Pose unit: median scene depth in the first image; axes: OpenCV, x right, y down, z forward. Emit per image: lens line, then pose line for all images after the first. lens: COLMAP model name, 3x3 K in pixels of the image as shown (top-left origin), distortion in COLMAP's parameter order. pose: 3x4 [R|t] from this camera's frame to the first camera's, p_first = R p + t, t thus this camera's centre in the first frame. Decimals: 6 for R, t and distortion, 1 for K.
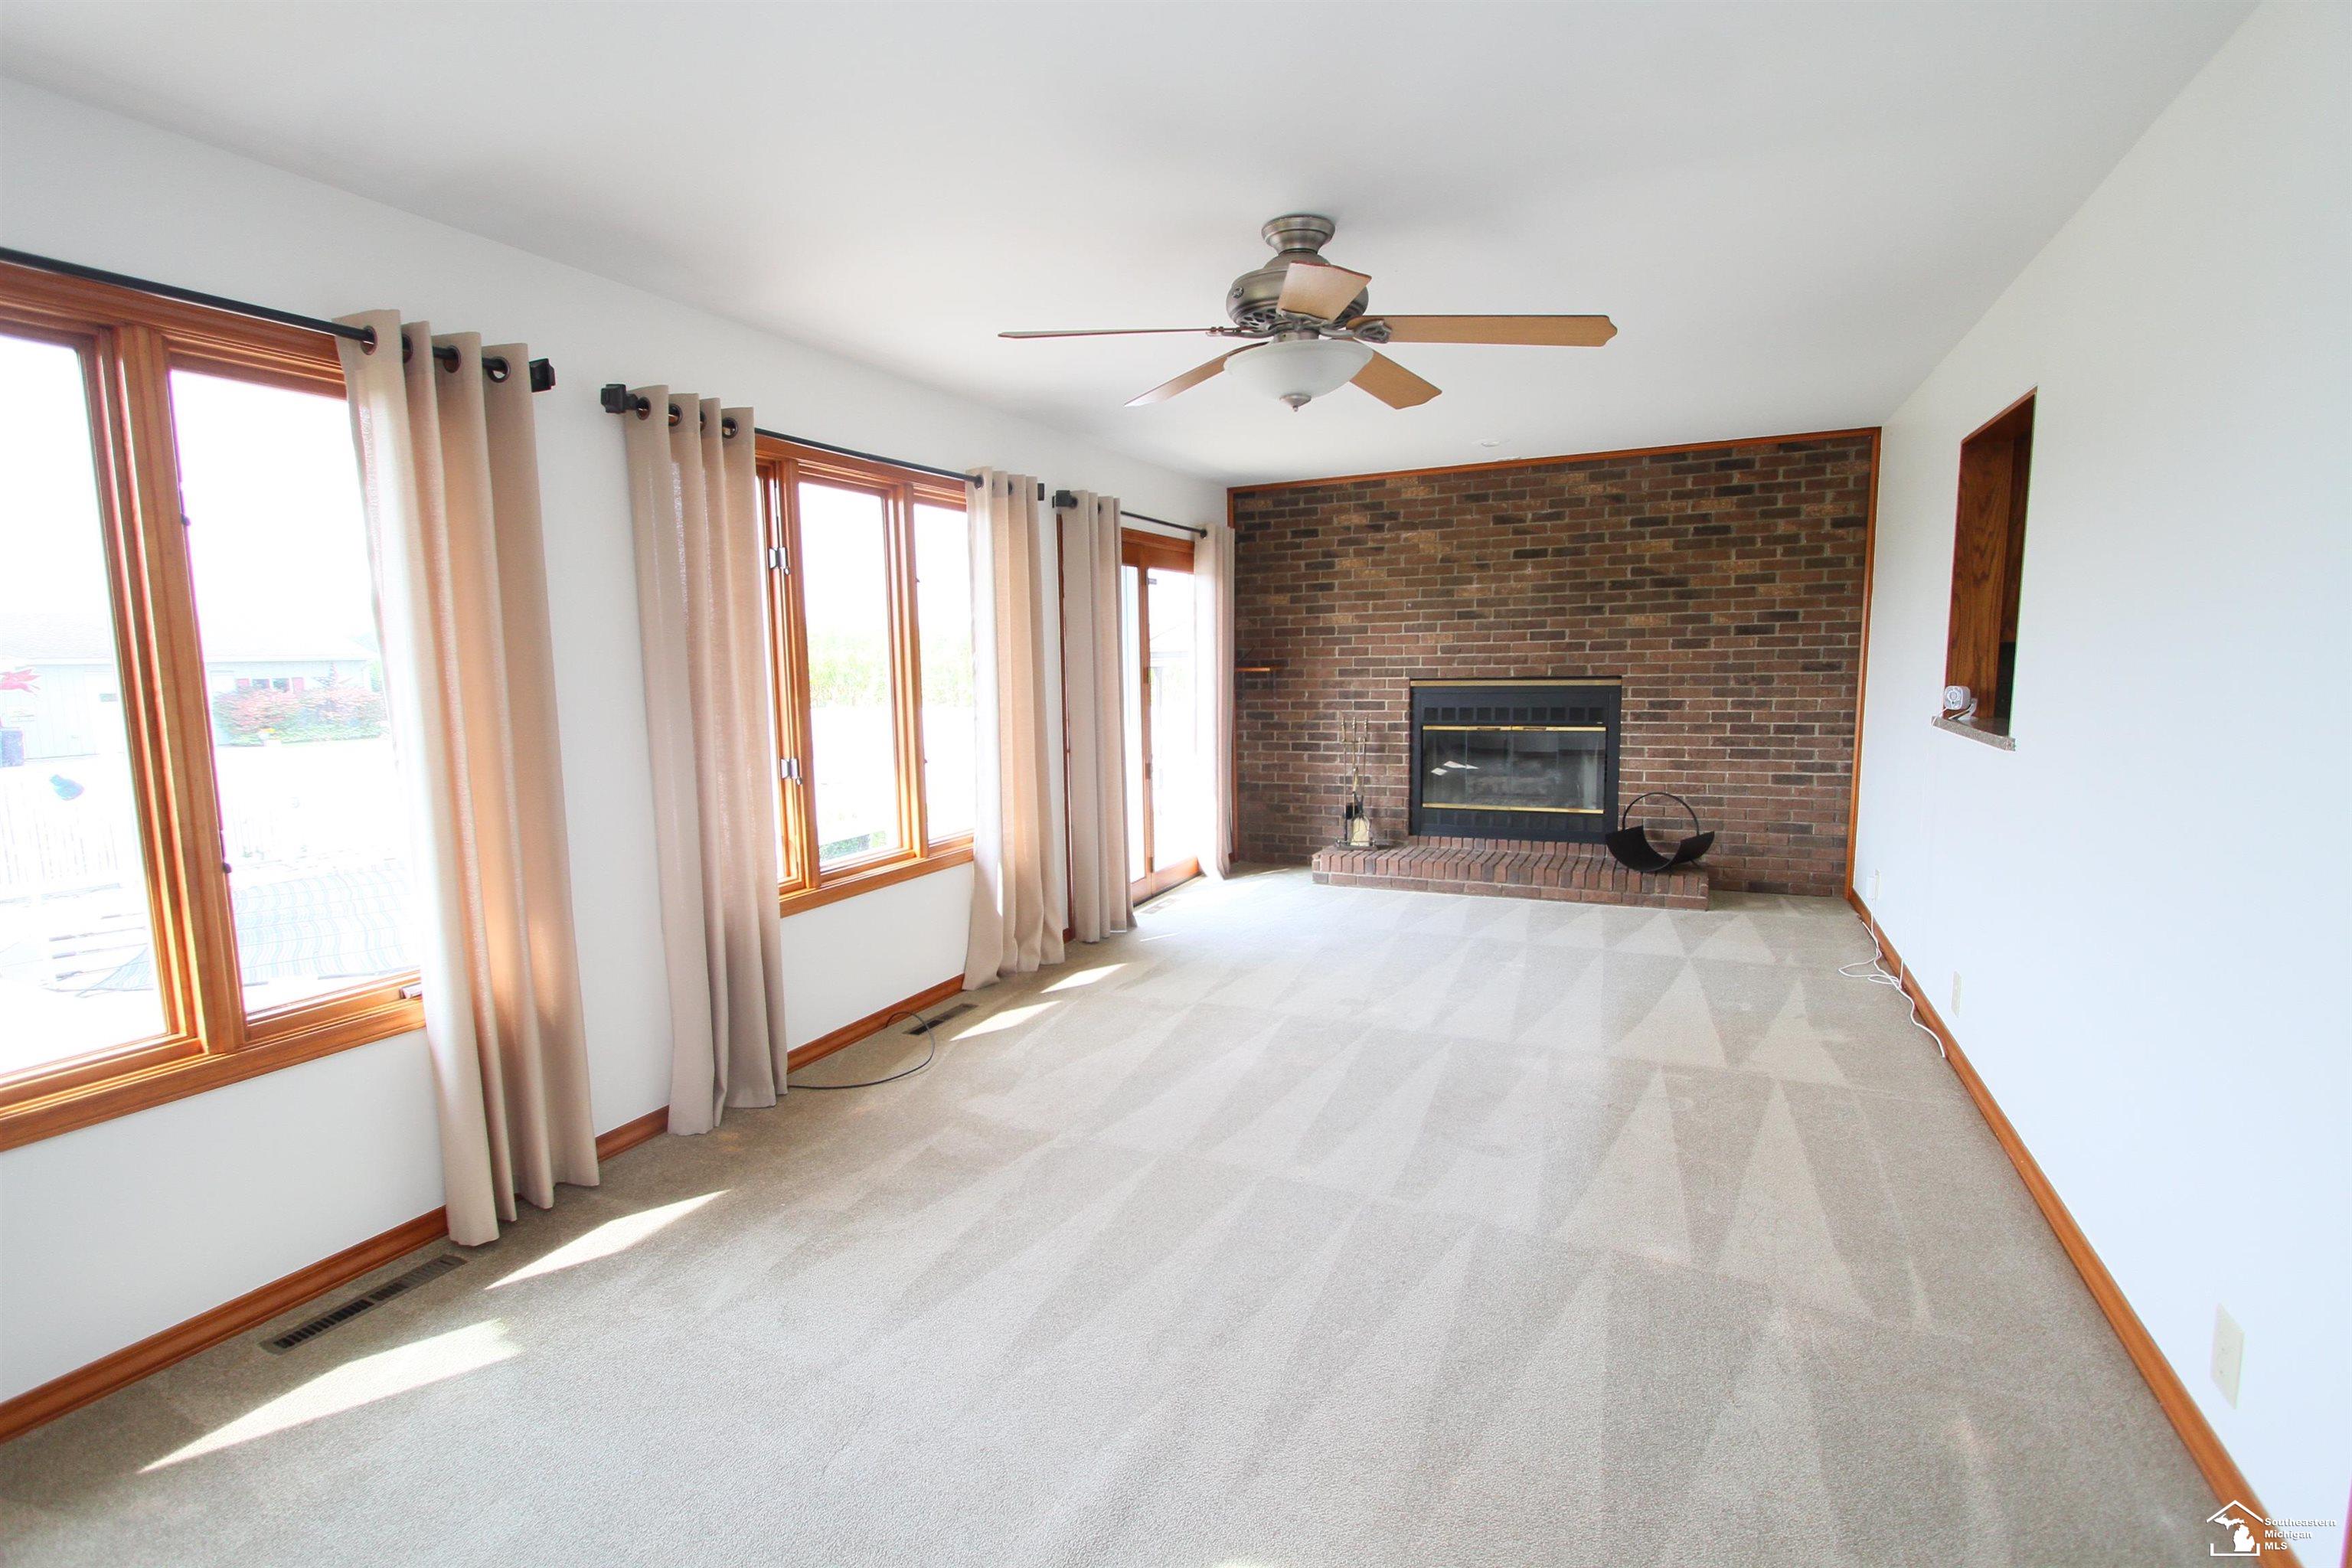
lens RADIAL K [[1090.8, 0, 1167.6], [0, 1090.8, 789.1], [0, 0, 1]] dist [-0.014920, 0.001440]
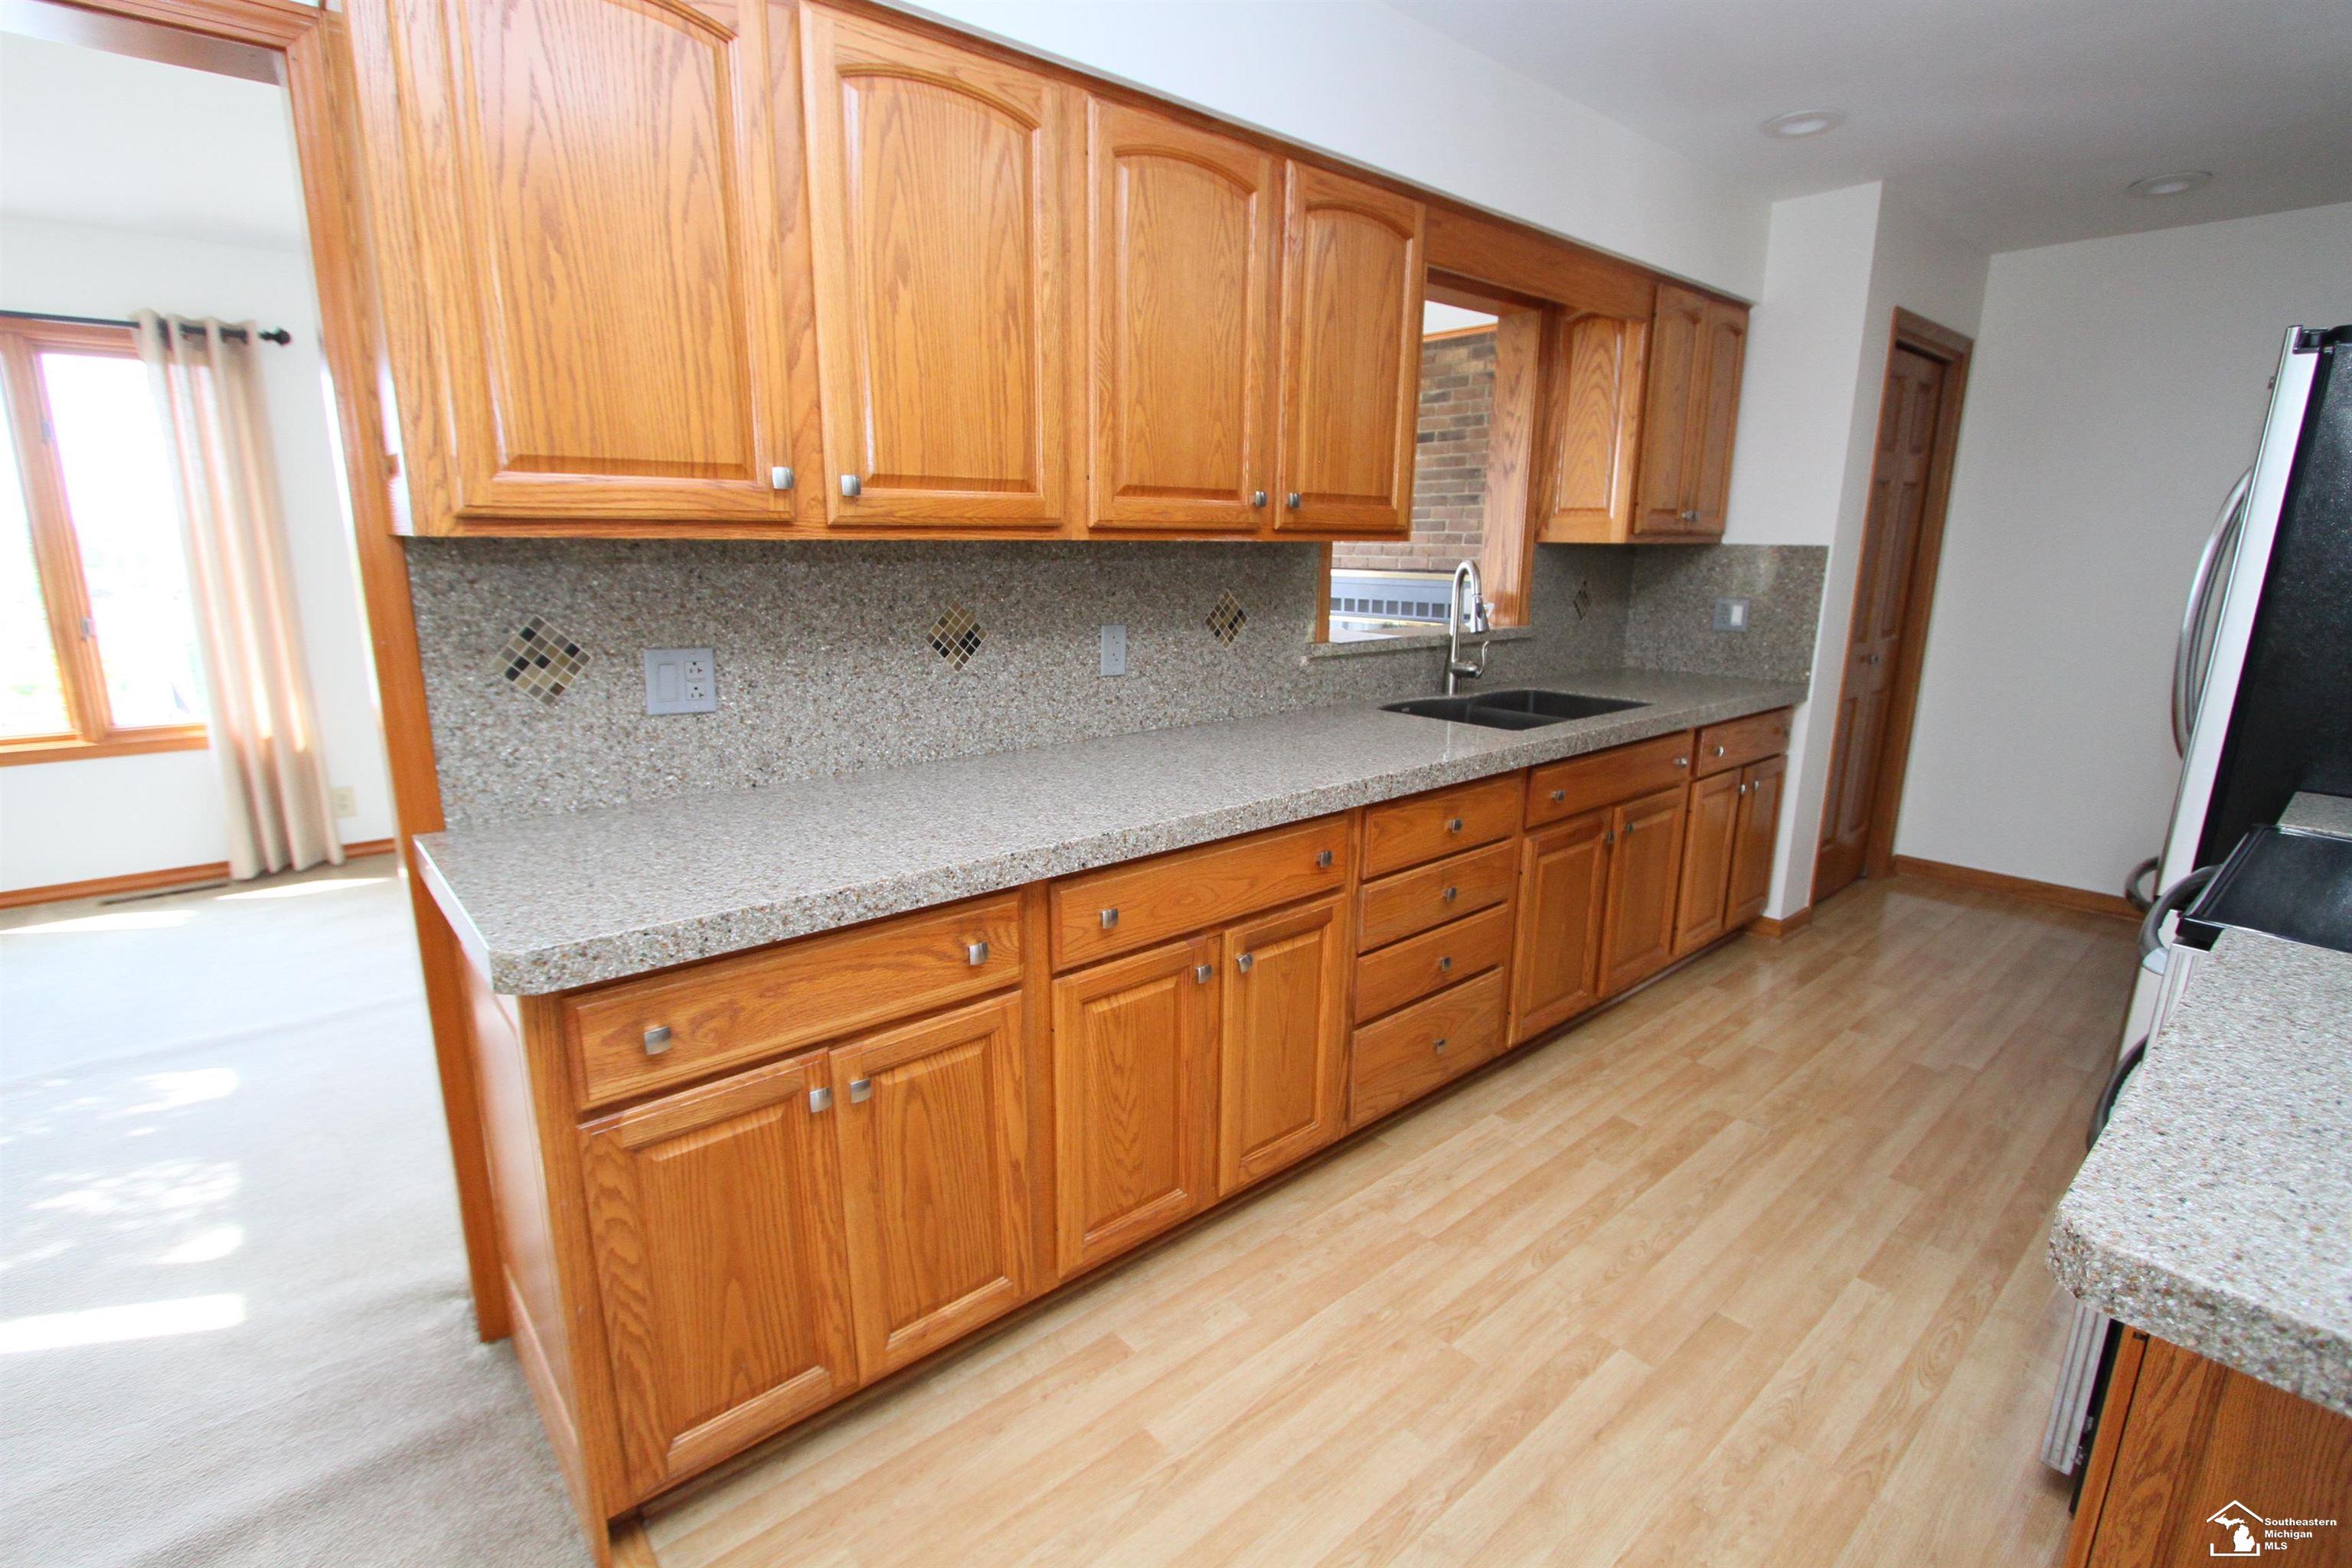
lens RADIAL K [[1090.8, 0, 1171.9], [0, 1090.8, 789.2], [0, 0, 1]] dist [-0.014920, 0.001440]
pose [[0.915459, 0.116621, -0.385142, 0.745854], [-0.075532, 0.989873, 0.120197, -0.015408], [0.395259, -0.080945, 0.914996, 0.029516]]
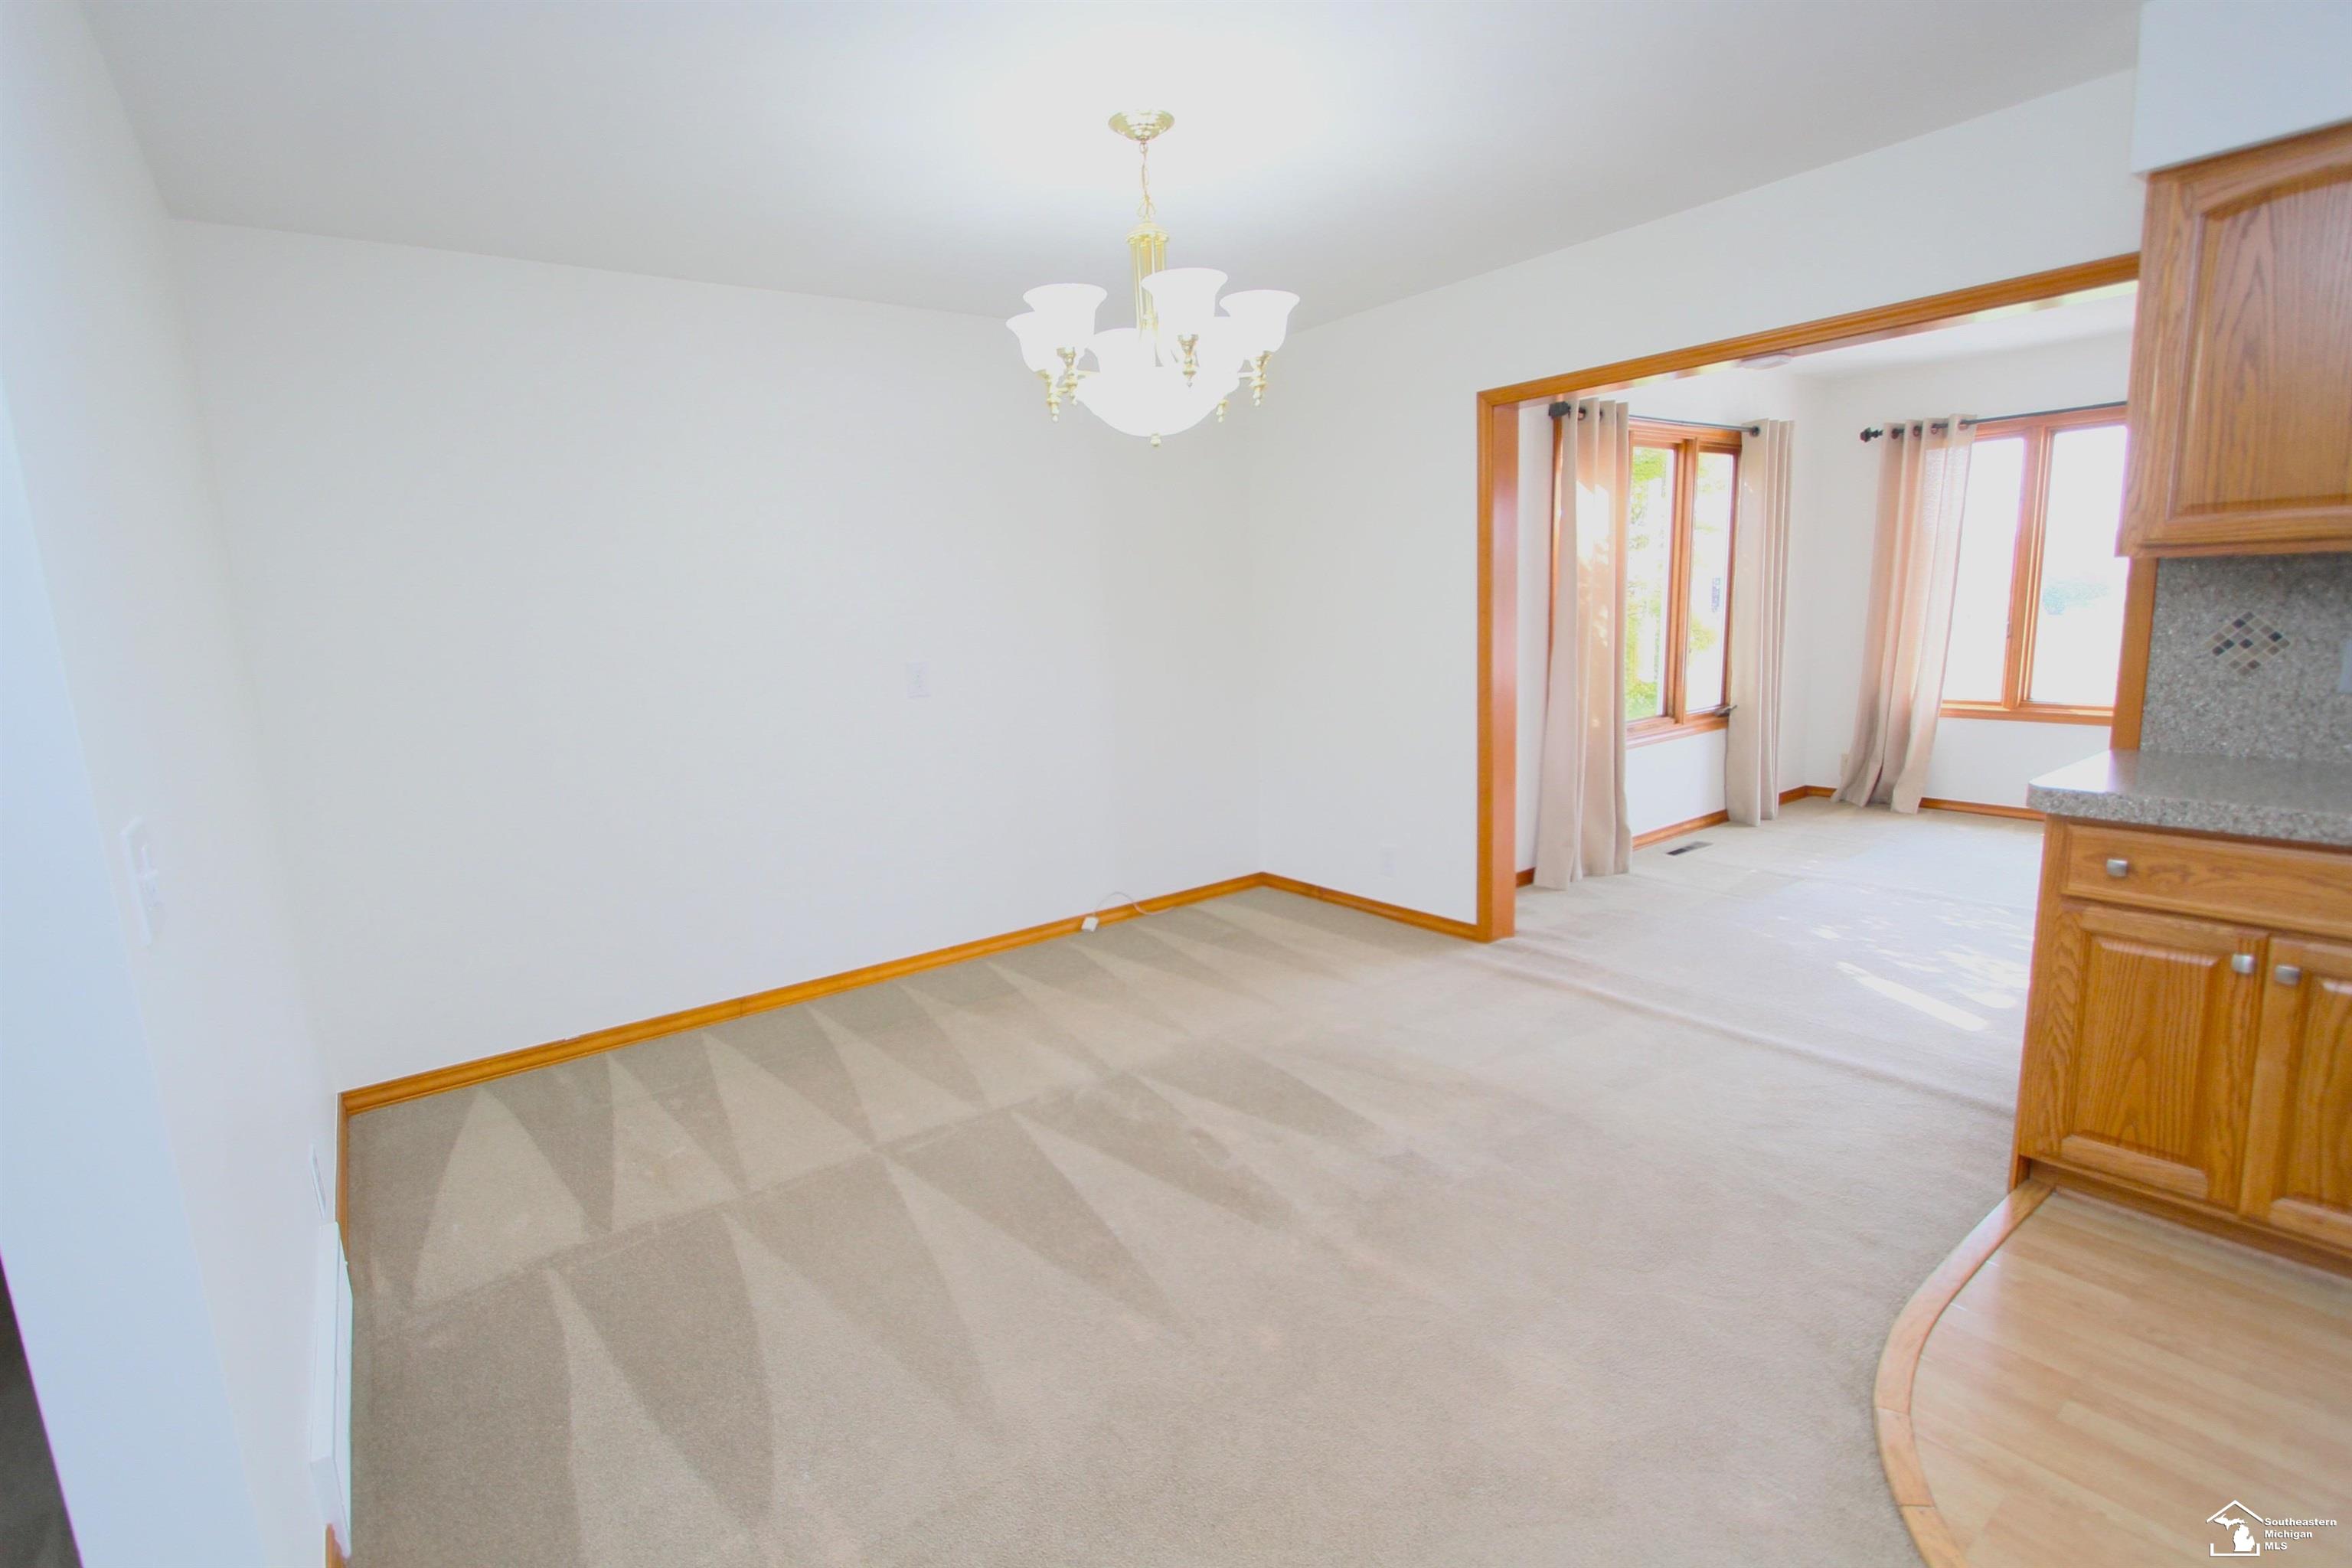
lens RADIAL K [[1086.2, 0, 1172.2], [0, 1086.2, 781.0], [0, 0, 1]] dist [-0.010449, 0.000568]
pose [[-0.465007, 0.183646, -0.866050, 1.943710], [-0.059739, 0.969509, 0.237661, -0.049741], [0.883289, 0.162251, -0.439858, 0.183832]]
